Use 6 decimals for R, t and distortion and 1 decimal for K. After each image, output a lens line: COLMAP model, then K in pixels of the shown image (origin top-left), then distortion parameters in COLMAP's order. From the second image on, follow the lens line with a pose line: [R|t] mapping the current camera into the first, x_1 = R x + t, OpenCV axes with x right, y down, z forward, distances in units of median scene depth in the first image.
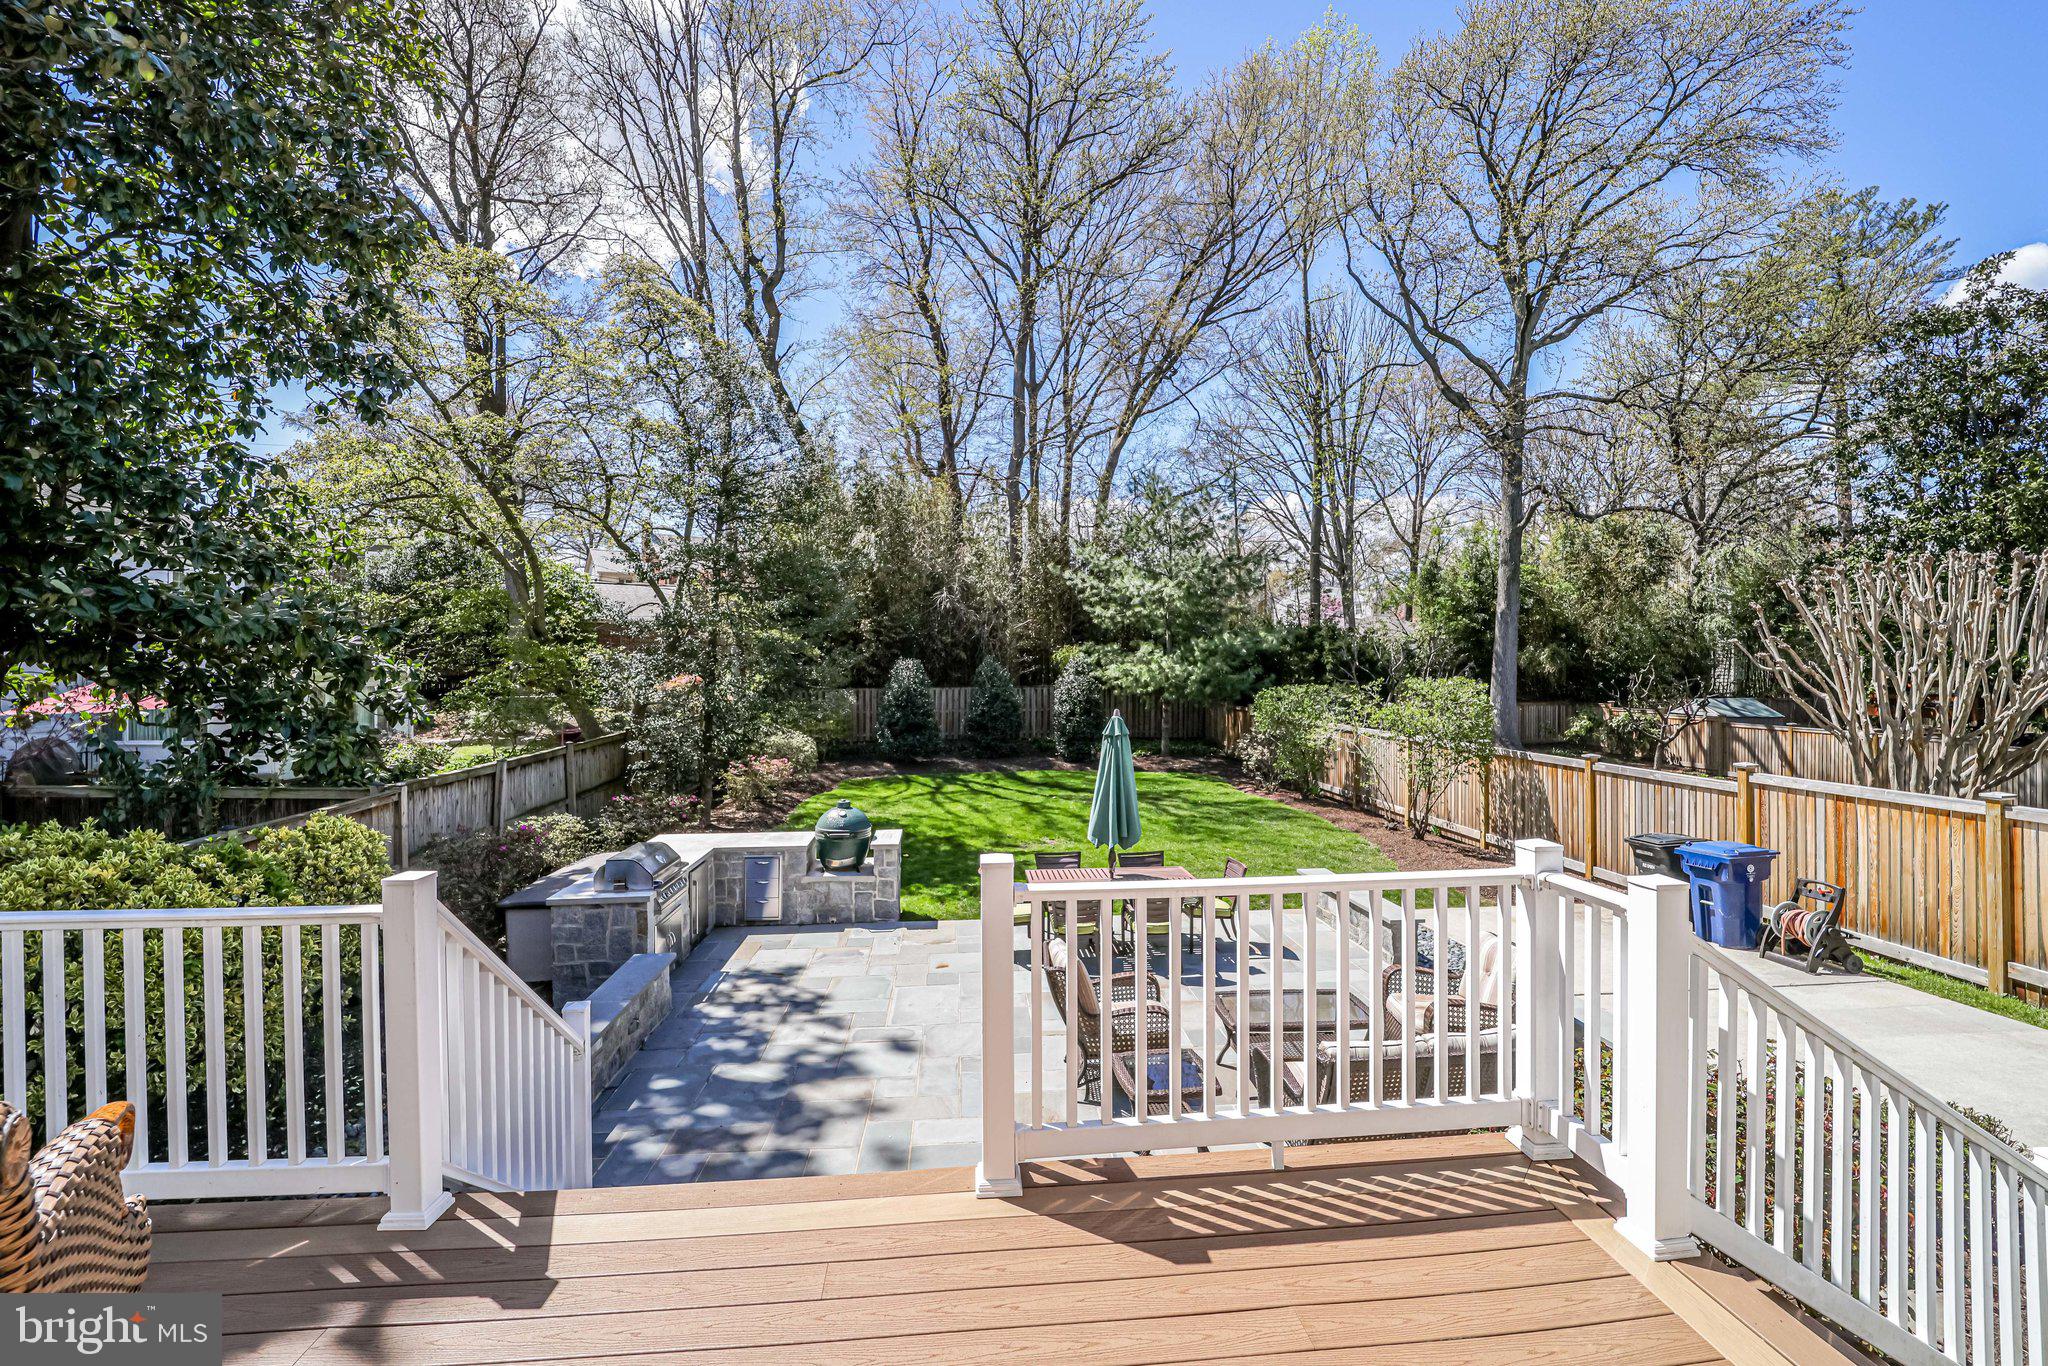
lens RADIAL K [[850.2, 0, 1014.5], [0, 850.2, 674.1], [0, 0, 1]] dist [-0.011908, -0.000475]
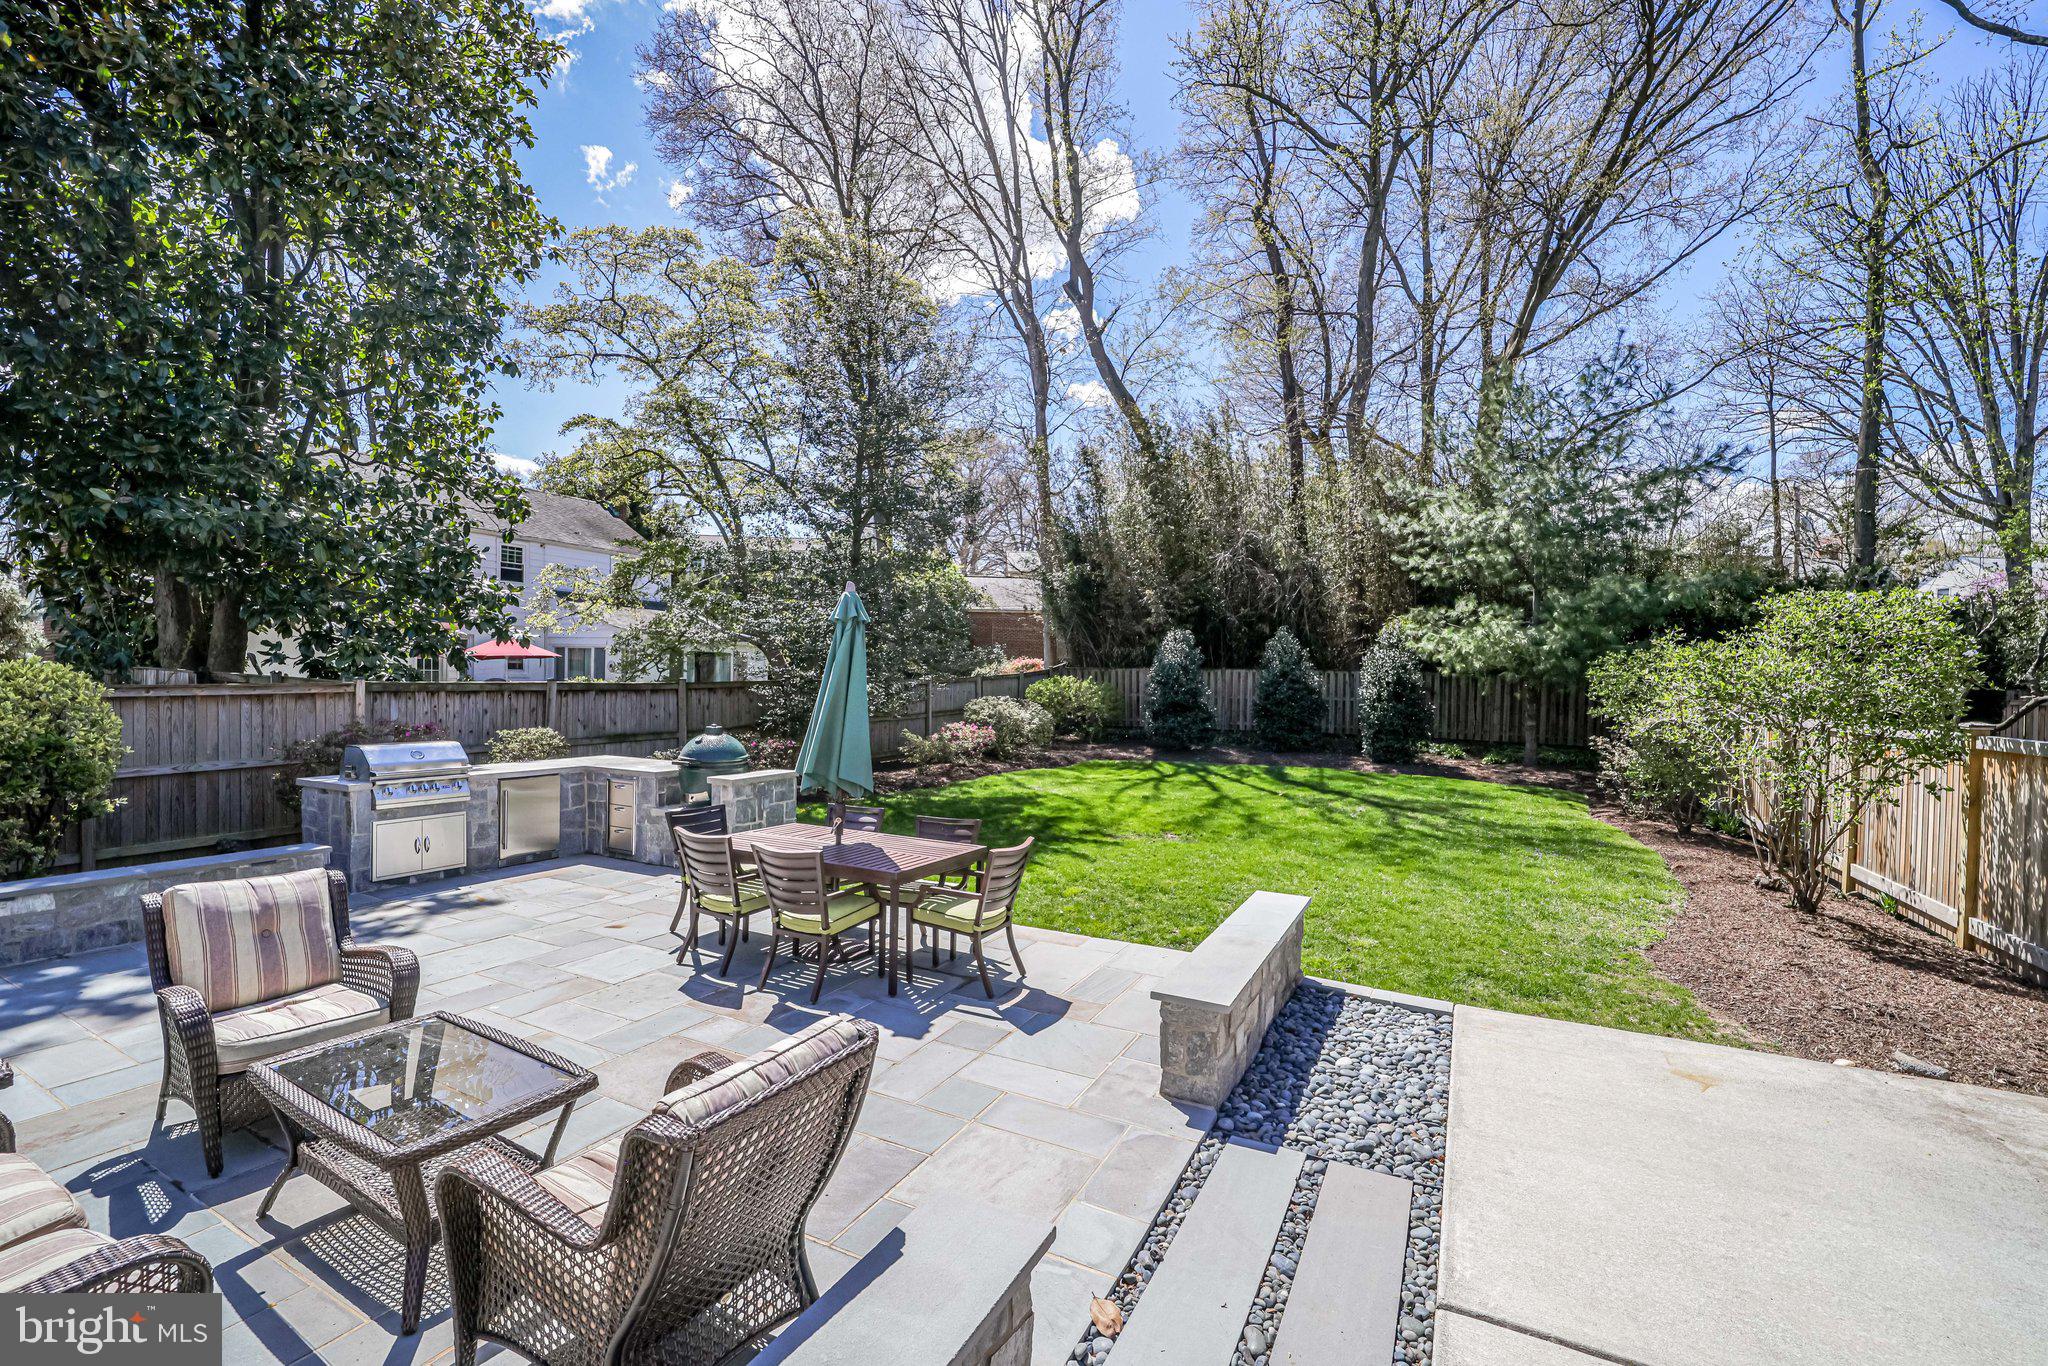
lens RADIAL K [[854.8, 0, 1023.5], [0, 854.8, 687.1], [0, 0, 1]] dist [-0.012107, -0.000286]
pose [[0.850878, 0.024784, -0.524779, 0.192290], [-0.025708, 0.999654, 0.005527, 0.038307], [0.524734, 0.008788, 0.851221, 0.172440]]
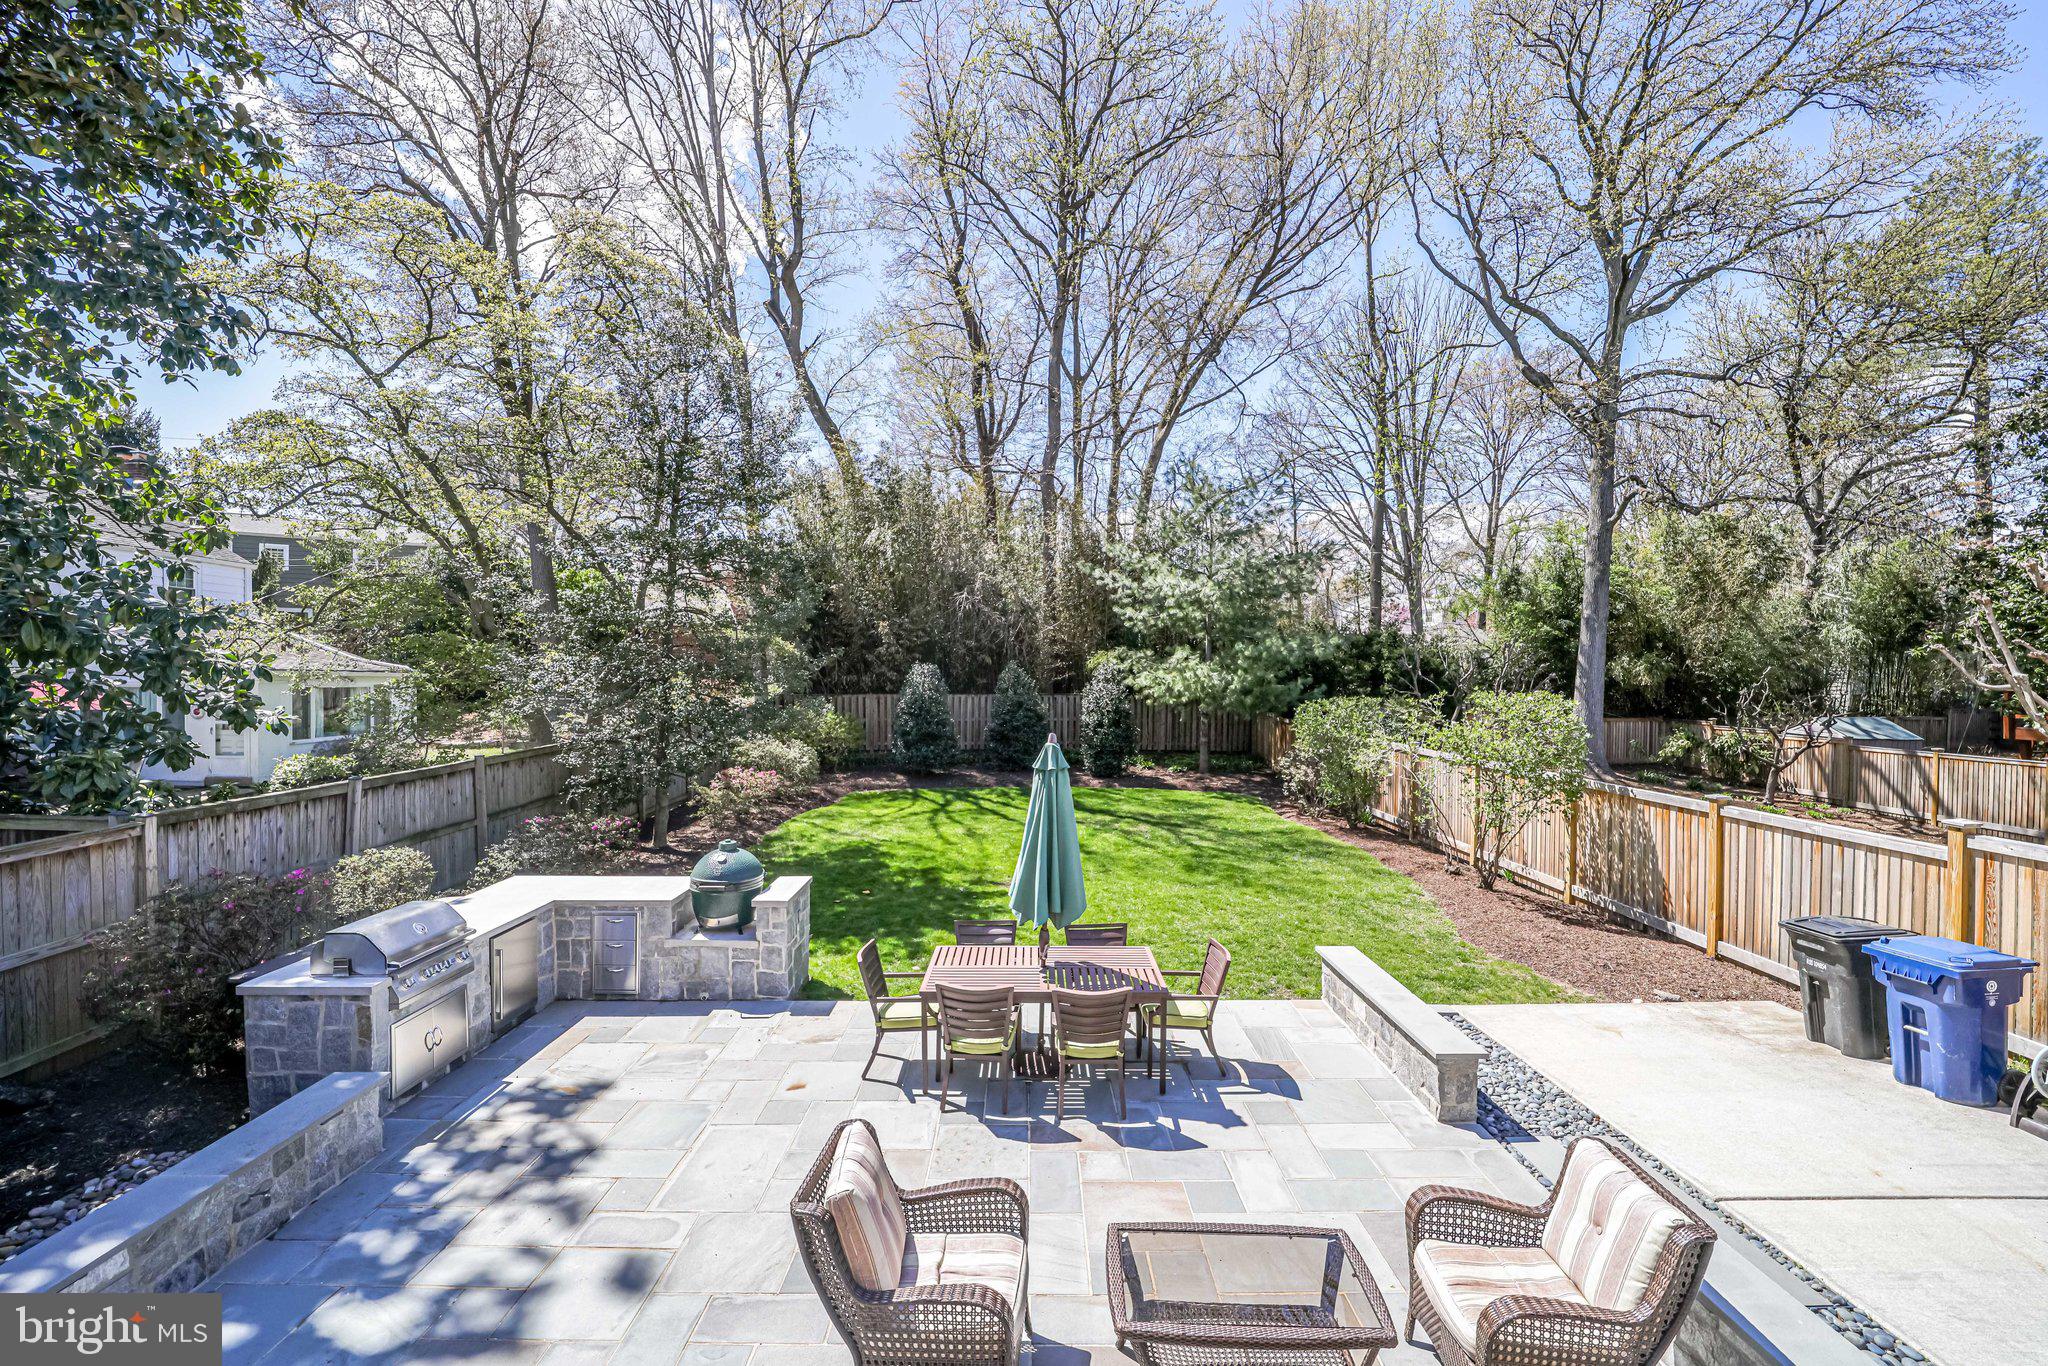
lens RADIAL K [[830.5, 0, 1026.8], [0, 830.5, 686.0], [0, 0, 1]] dist [-0.010876, -0.000938]
pose [[0.997663, 0.011019, -0.067434, 0.047245], [-0.010501, 0.999913, 0.008038, -0.001932], [0.067517, -0.007311, 0.997691, 0.096214]]
